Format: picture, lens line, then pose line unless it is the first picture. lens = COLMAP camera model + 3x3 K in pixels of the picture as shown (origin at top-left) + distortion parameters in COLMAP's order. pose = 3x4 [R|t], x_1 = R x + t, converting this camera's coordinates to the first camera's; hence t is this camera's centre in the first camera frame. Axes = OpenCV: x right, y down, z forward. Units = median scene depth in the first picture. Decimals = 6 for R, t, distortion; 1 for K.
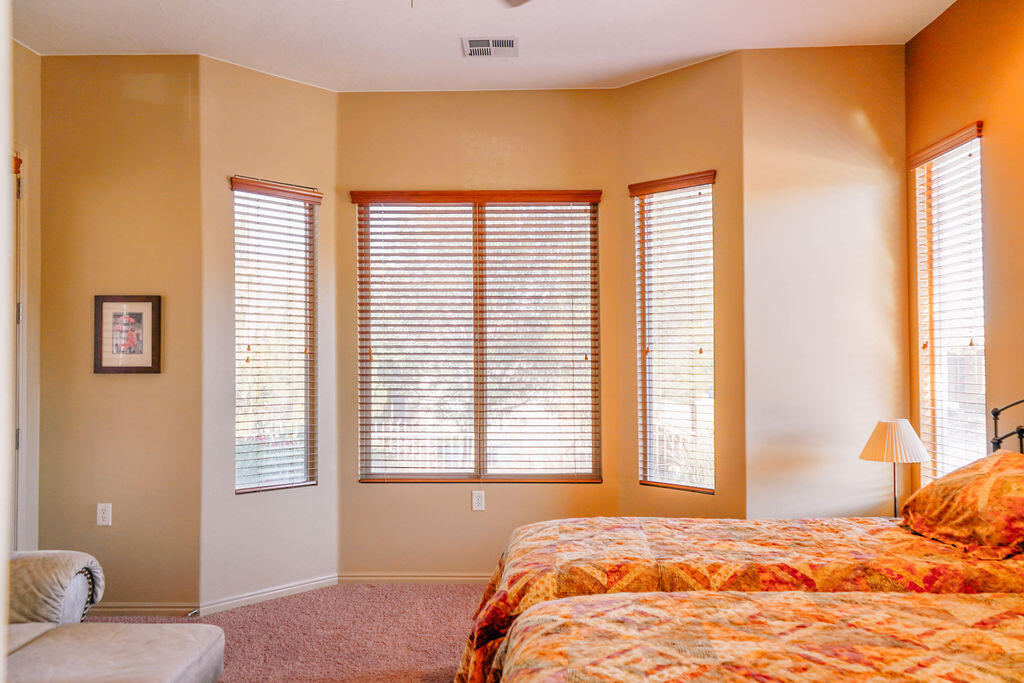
lens RADIAL K [[803.8, 0, 511.8], [0, 803.8, 349.9], [0, 0, 1]] dist [0.018536, 0.002867]
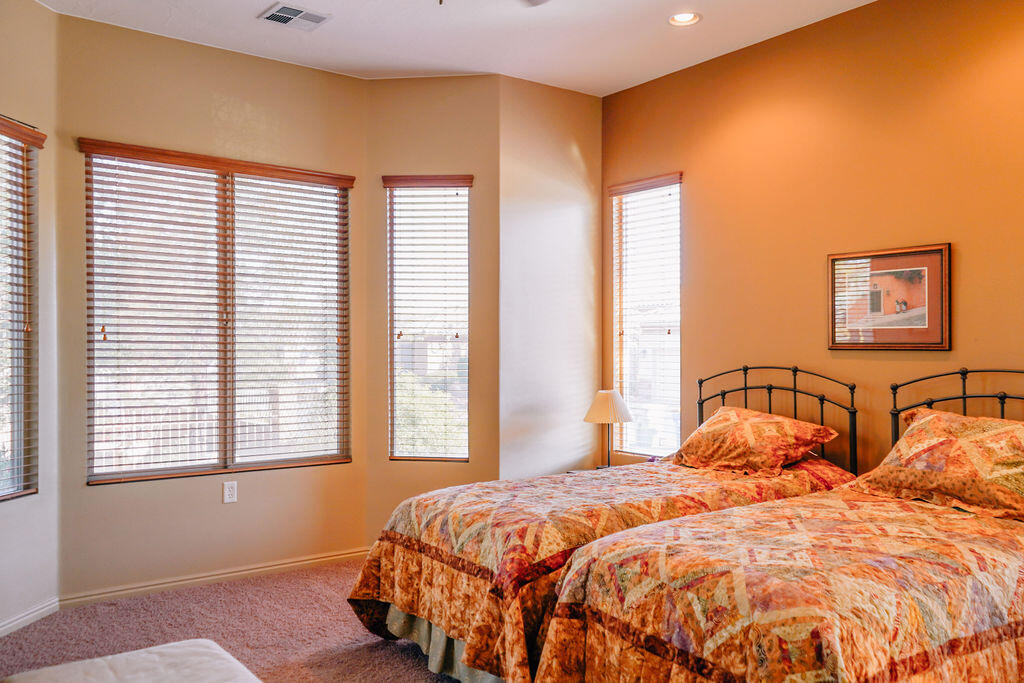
lens RADIAL K [[814.0, 0, 510.5], [0, 814.0, 346.2], [0, 0, 1]] dist [0.015792, 0.007987]
pose [[0.792606, 0.005882, 0.609706, -0.396862], [-0.013761, 0.999871, 0.008243, 0.006422], [-0.609579, -0.014923, 0.792585, 0.057705]]
